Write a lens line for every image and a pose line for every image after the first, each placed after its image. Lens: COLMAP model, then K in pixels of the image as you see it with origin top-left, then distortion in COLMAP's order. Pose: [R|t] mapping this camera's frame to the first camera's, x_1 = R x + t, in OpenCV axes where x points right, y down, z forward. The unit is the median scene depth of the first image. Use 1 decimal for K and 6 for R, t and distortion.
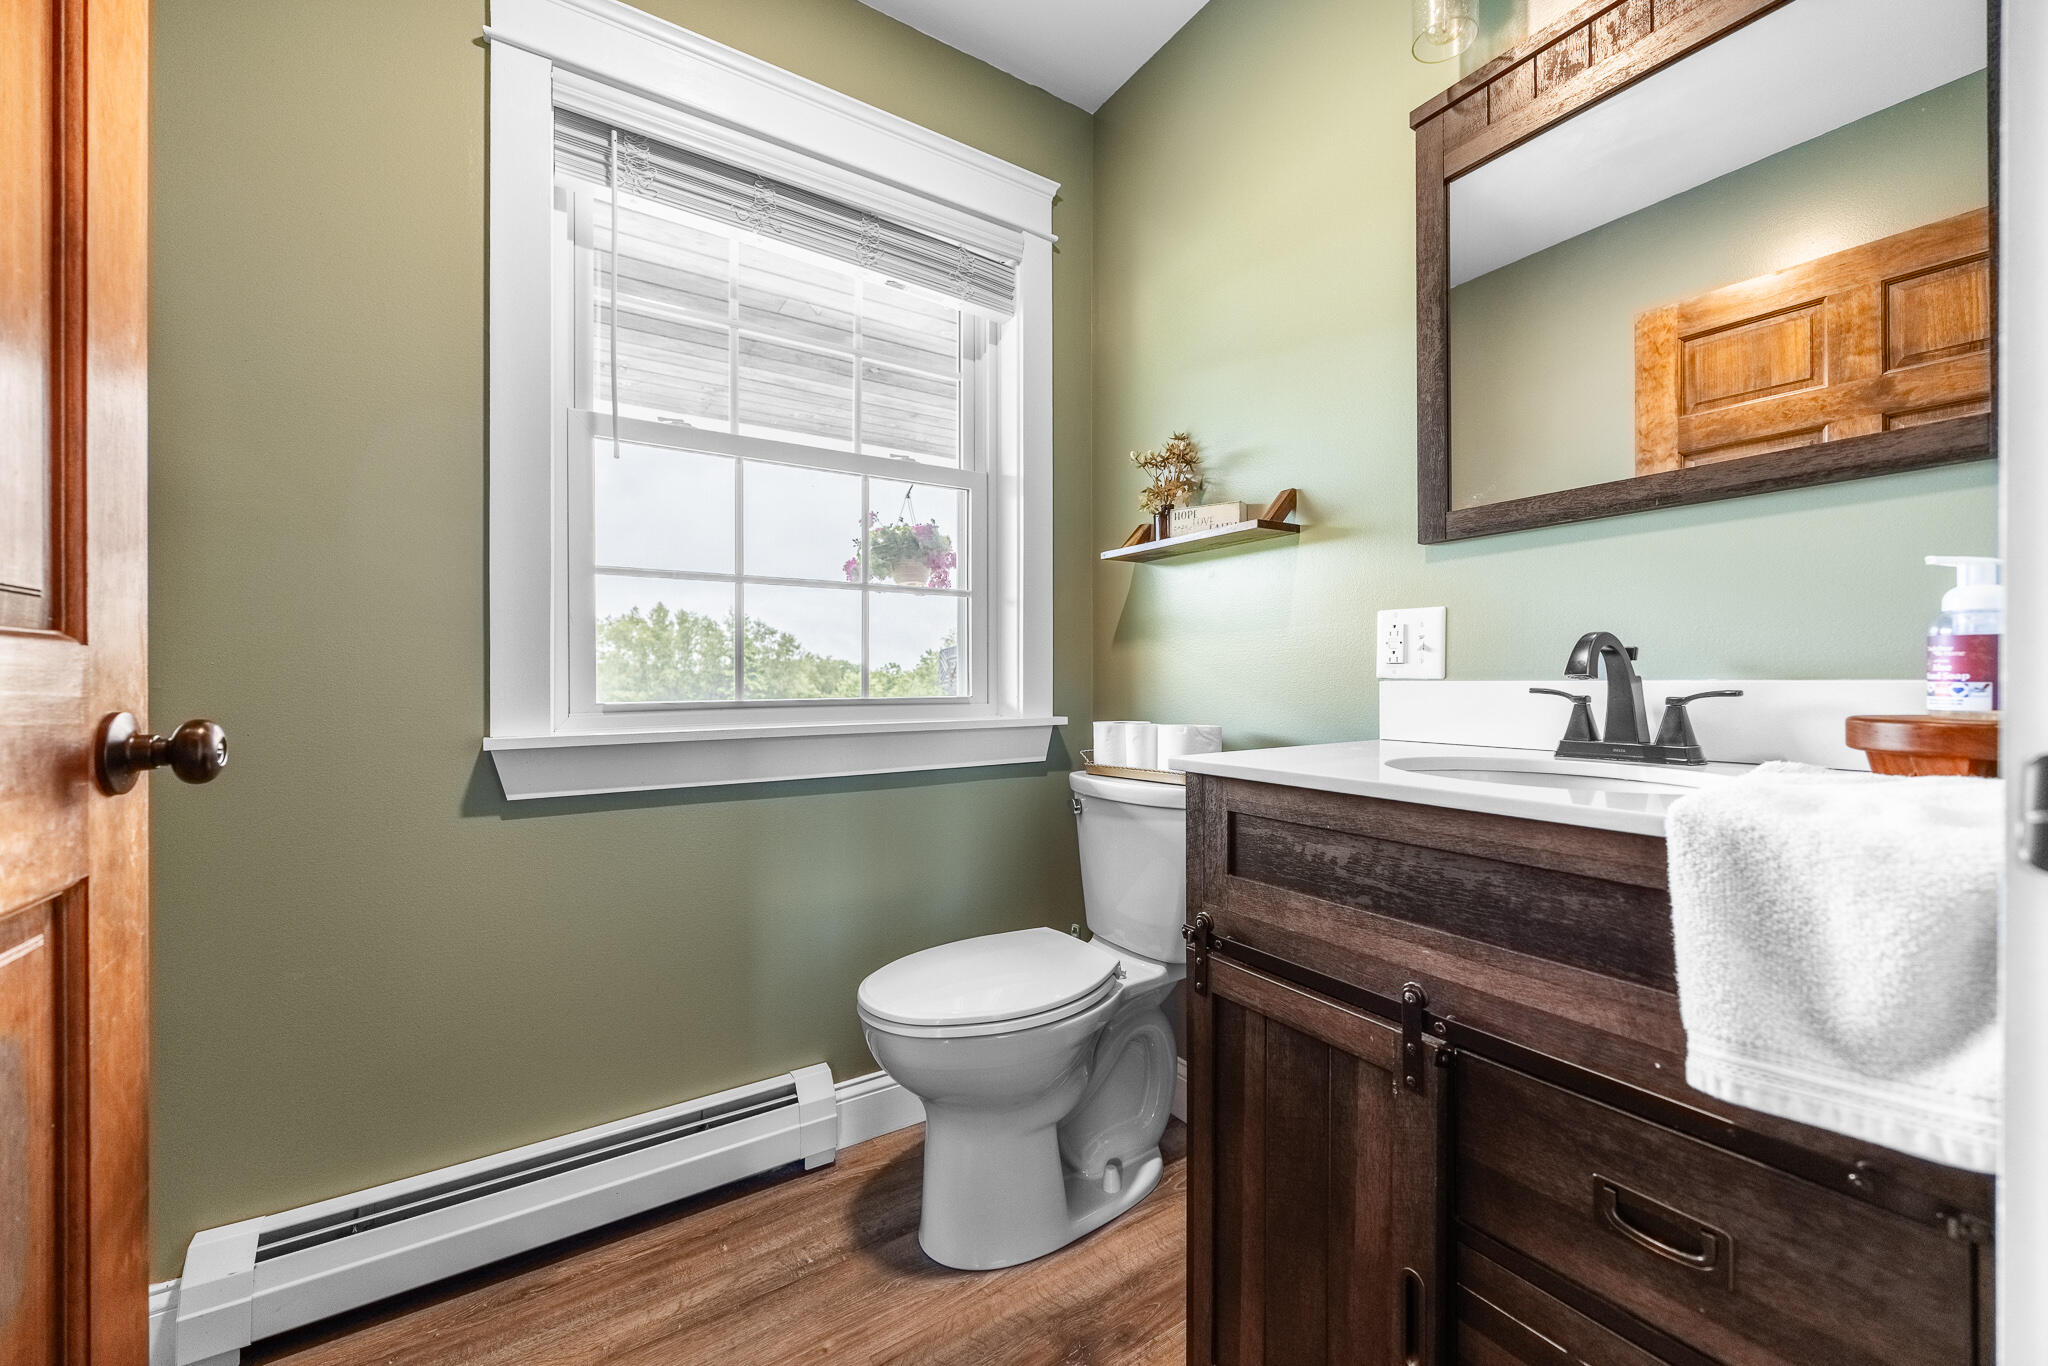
lens RADIAL K [[799.3, 0, 1026.8], [0, 799.3, 685.1], [0, 0, 1]] dist [-0.000664, -0.000208]
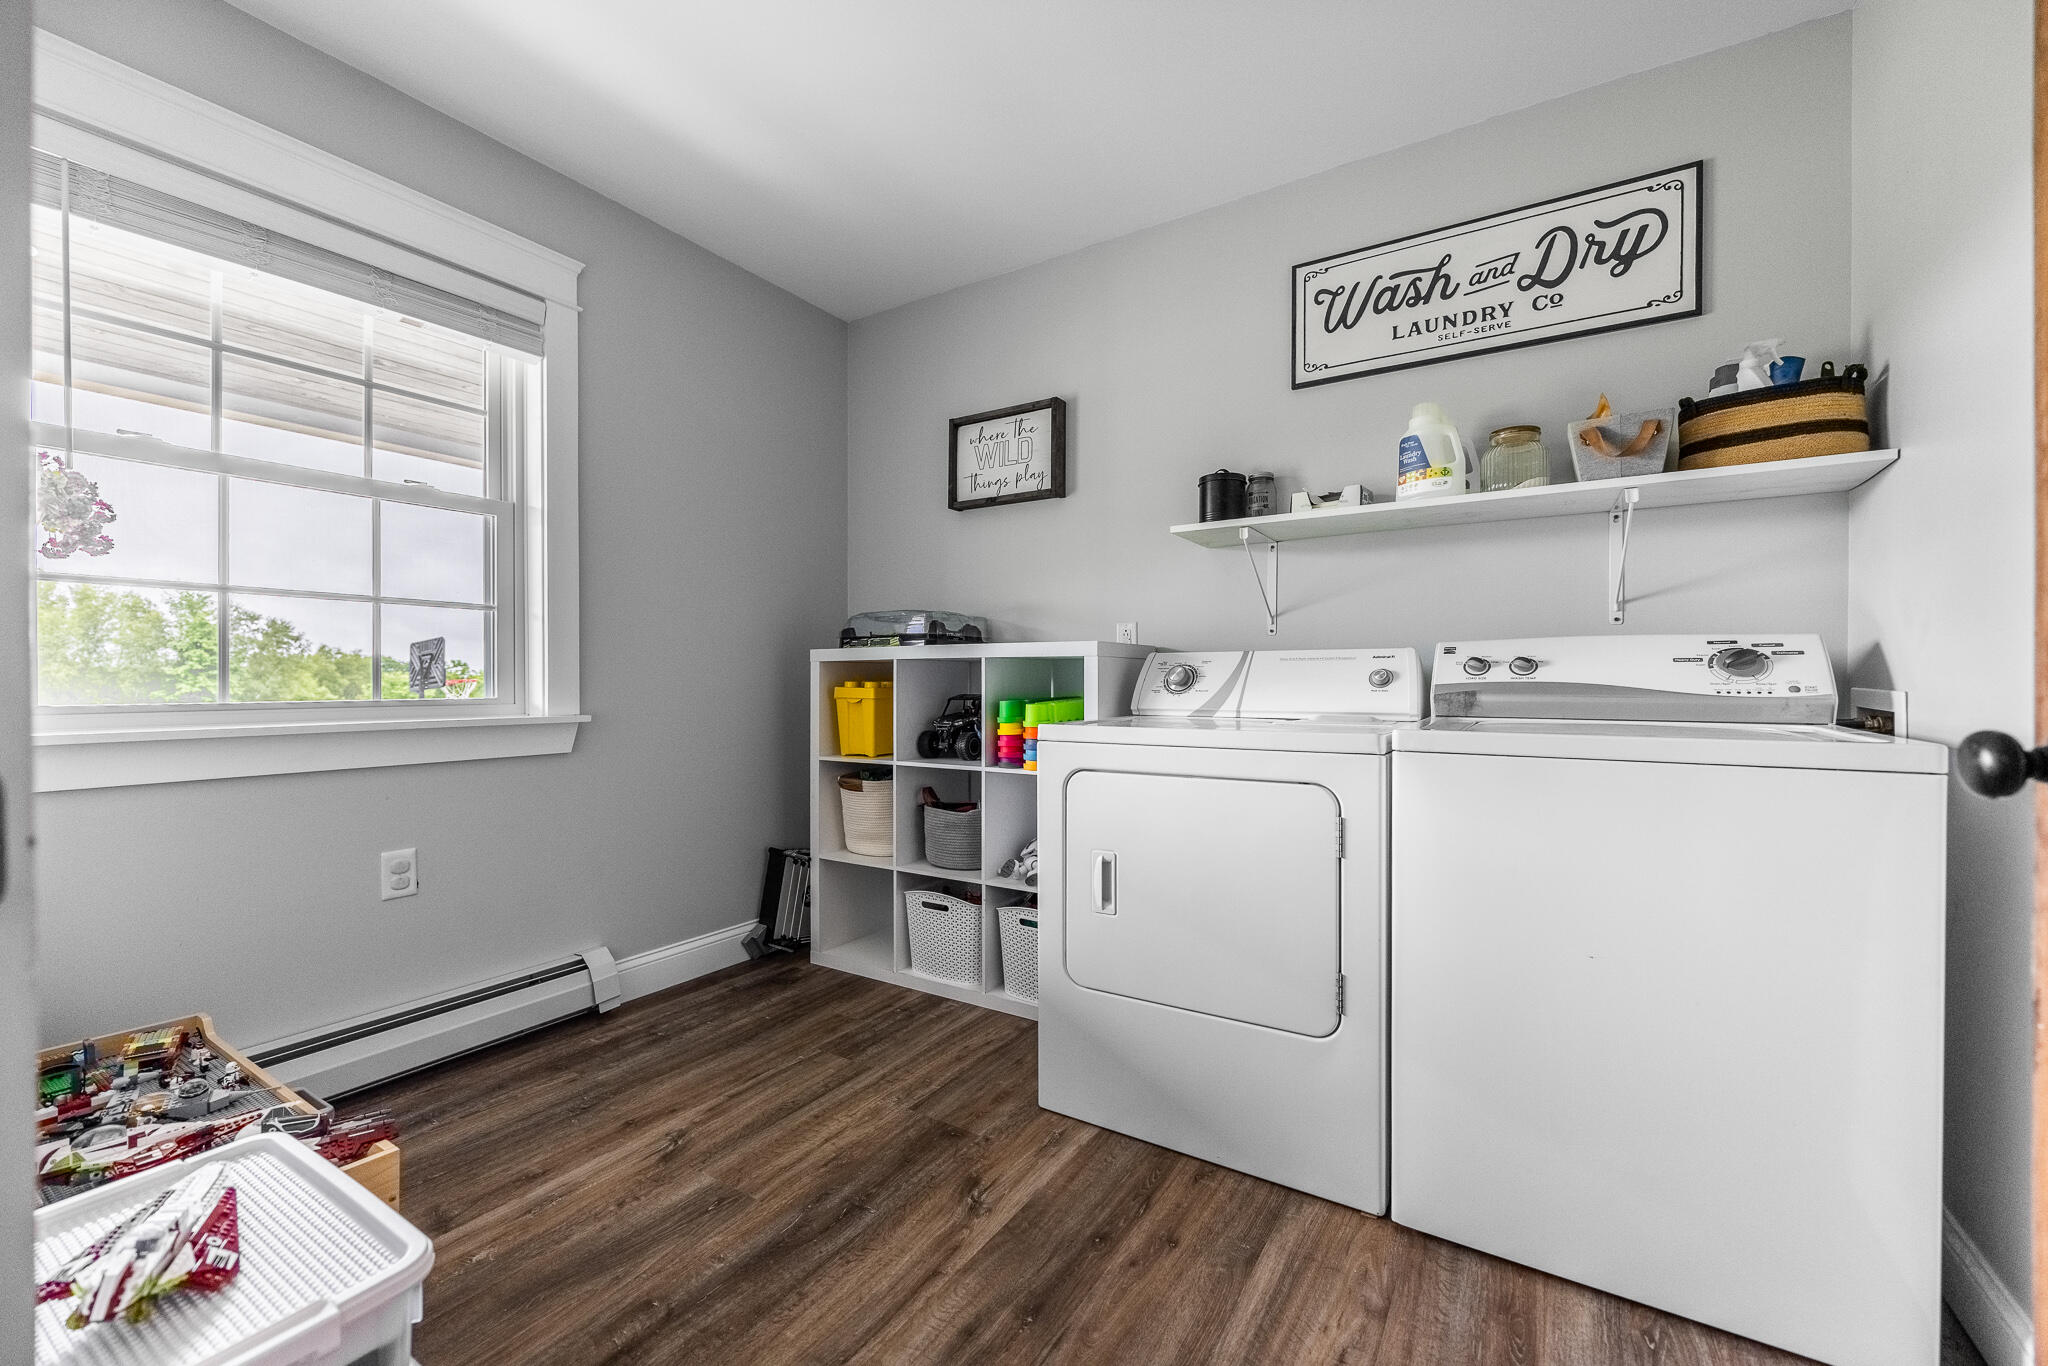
lens RADIAL K [[799.3, 0, 1026.8], [0, 799.3, 685.1], [0, 0, 1]] dist [-0.000664, -0.000208]
pose [[0.895350, -0.000224, 0.445362, 0.101027], [0.001297, 0.999997, -0.002104, -0.000974], [-0.445360, 0.002461, 0.895348, -0.346430]]
